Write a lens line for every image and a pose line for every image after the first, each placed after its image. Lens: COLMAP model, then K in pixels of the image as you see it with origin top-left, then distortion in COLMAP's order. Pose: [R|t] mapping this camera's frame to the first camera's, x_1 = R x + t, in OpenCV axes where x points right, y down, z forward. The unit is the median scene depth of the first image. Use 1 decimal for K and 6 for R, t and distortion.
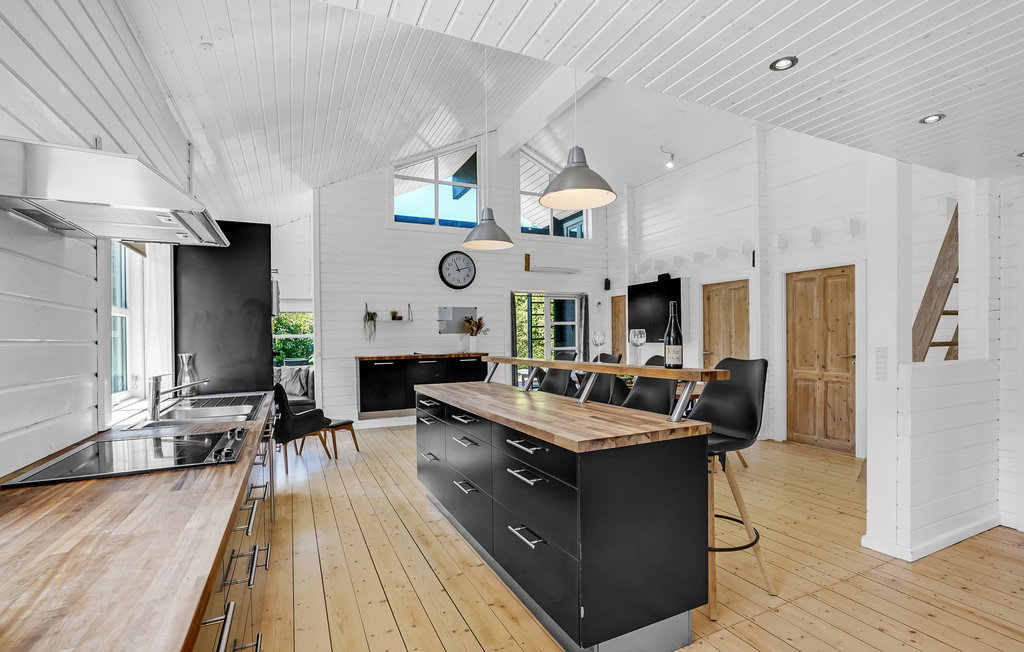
lens RADIAL K [[473.9, 0, 512.0], [0, 473.9, 326.0], [0, 0, 1]] dist [-0.000998, 0.000081]
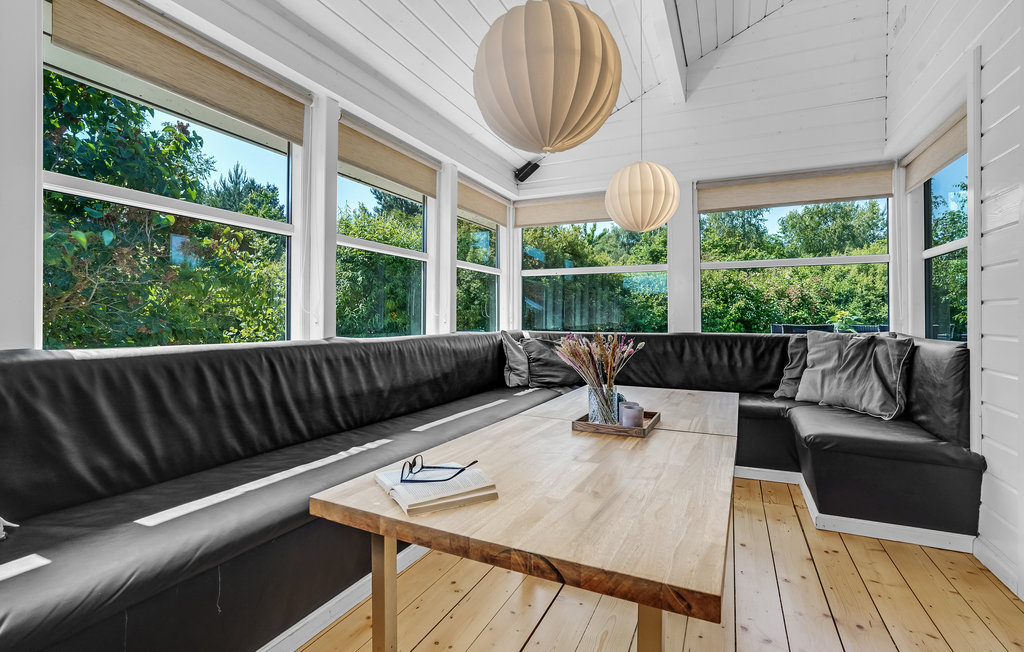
lens RADIAL K [[473.9, 0, 512.0], [0, 473.9, 326.0], [0, 0, 1]] dist [-0.000998, 0.000081]
pose [[0.643906, 0.022959, -0.764760, -0.358991], [0.010342, 0.999197, 0.038705, 0.066905], [0.765035, -0.032832, 0.643151, 0.596782]]
